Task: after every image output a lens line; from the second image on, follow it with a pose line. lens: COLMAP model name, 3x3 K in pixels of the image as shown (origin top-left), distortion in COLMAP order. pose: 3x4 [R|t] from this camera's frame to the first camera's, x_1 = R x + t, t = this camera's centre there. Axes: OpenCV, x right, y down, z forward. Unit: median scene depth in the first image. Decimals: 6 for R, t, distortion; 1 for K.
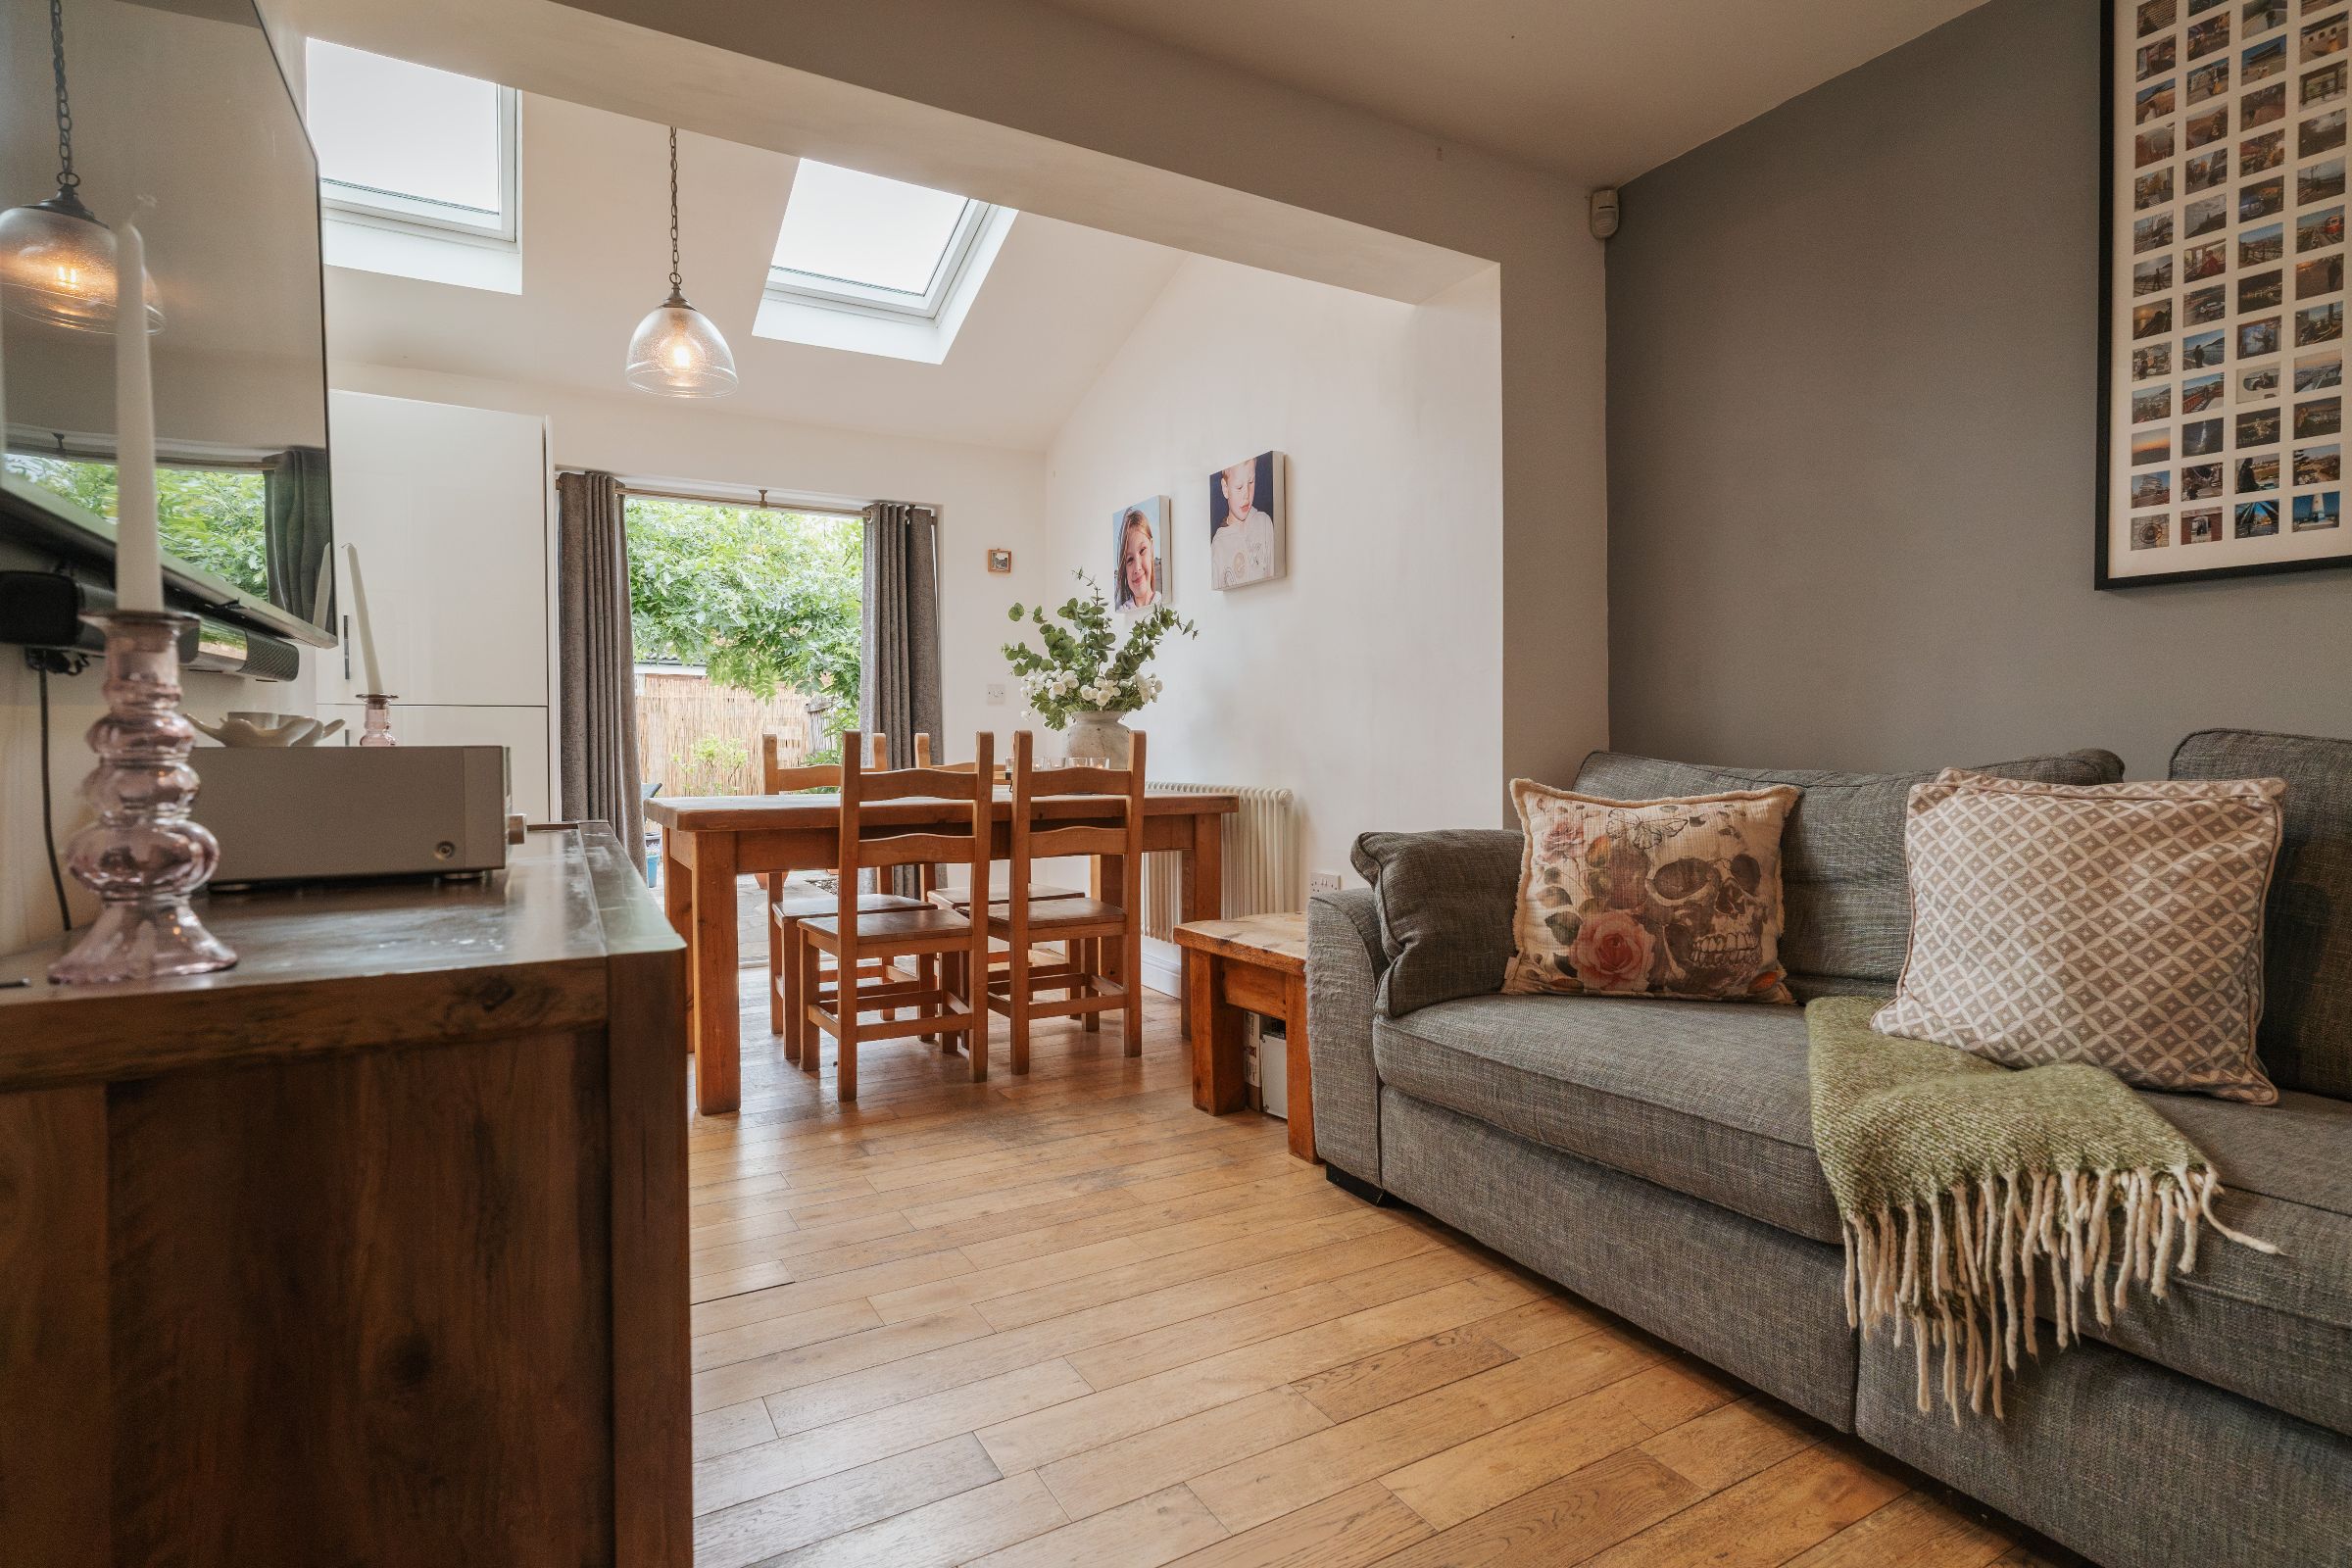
lens RADIAL K [[1268.9, 0, 1176.0], [0, 1268.9, 784.0], [0, 0, 1]] dist [0.005298, 0.000373]
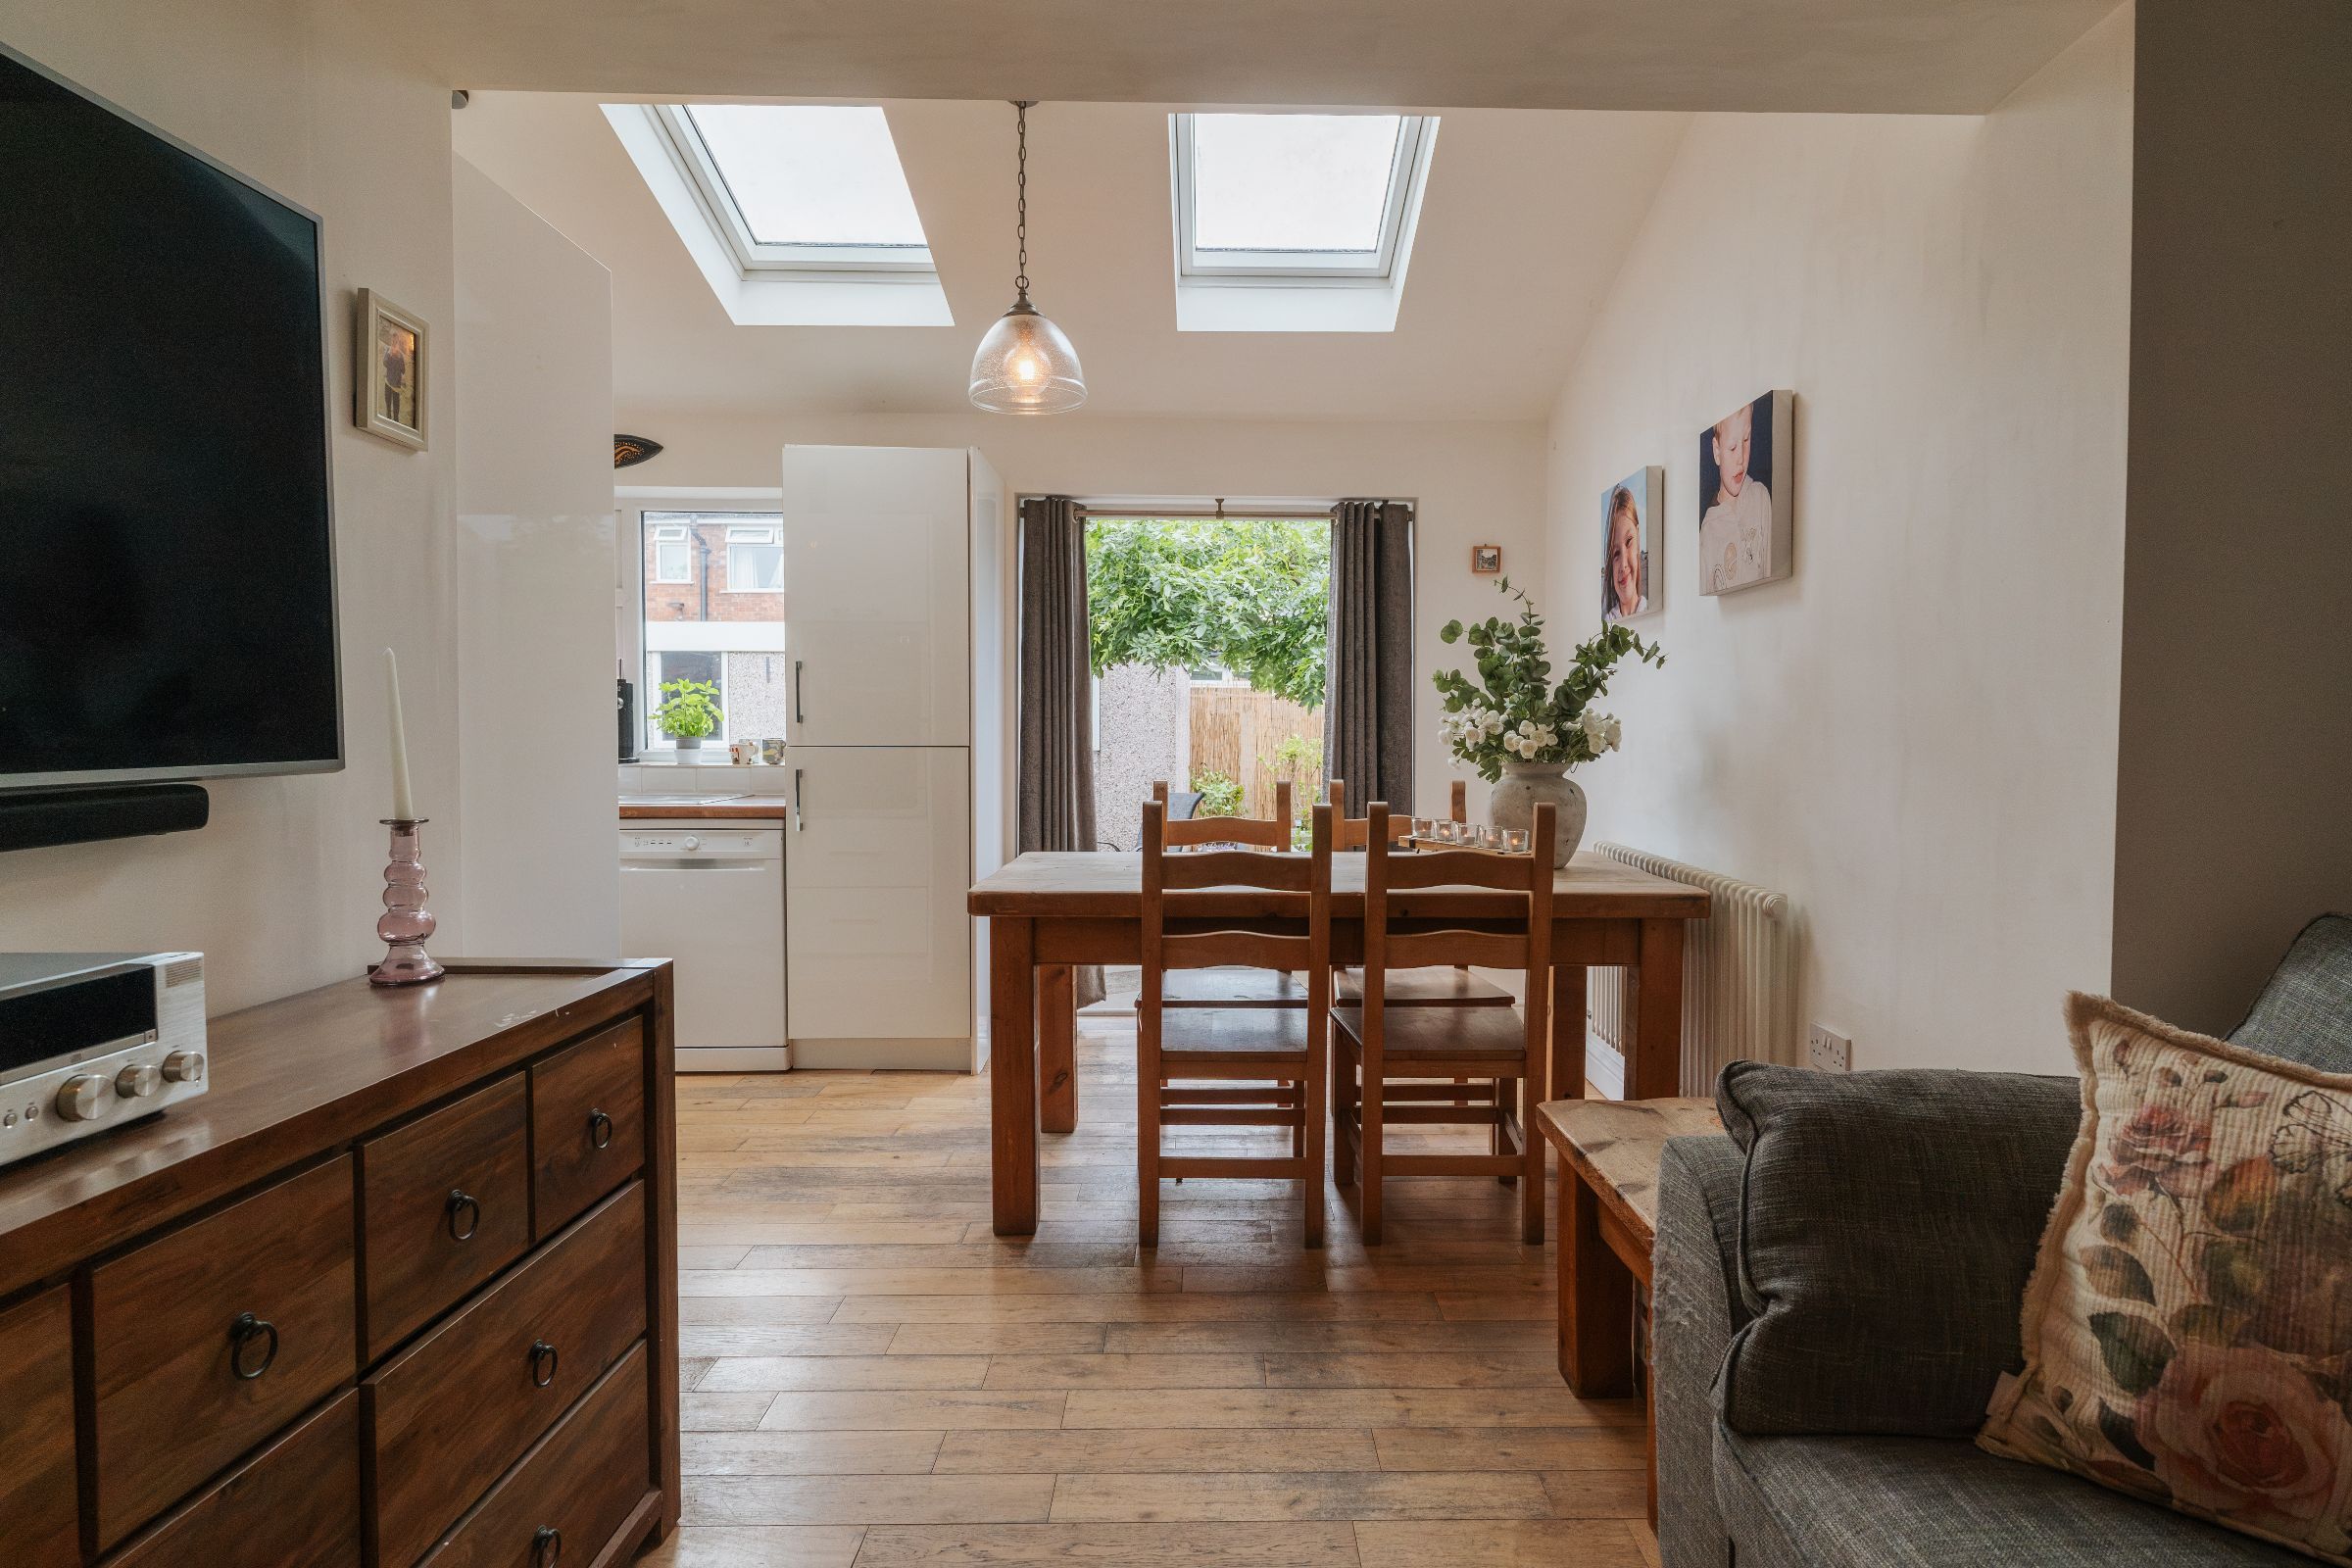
lens RADIAL K [[1268.9, 0, 1176.0], [0, 1268.9, 784.0], [0, 0, 1]] dist [0.005298, 0.000373]
pose [[0.869513, 0.027219, -0.493160, 0.136668], [-0.018184, 0.999568, 0.023108, -0.062569], [0.493576, -0.011125, 0.869632, 0.250859]]
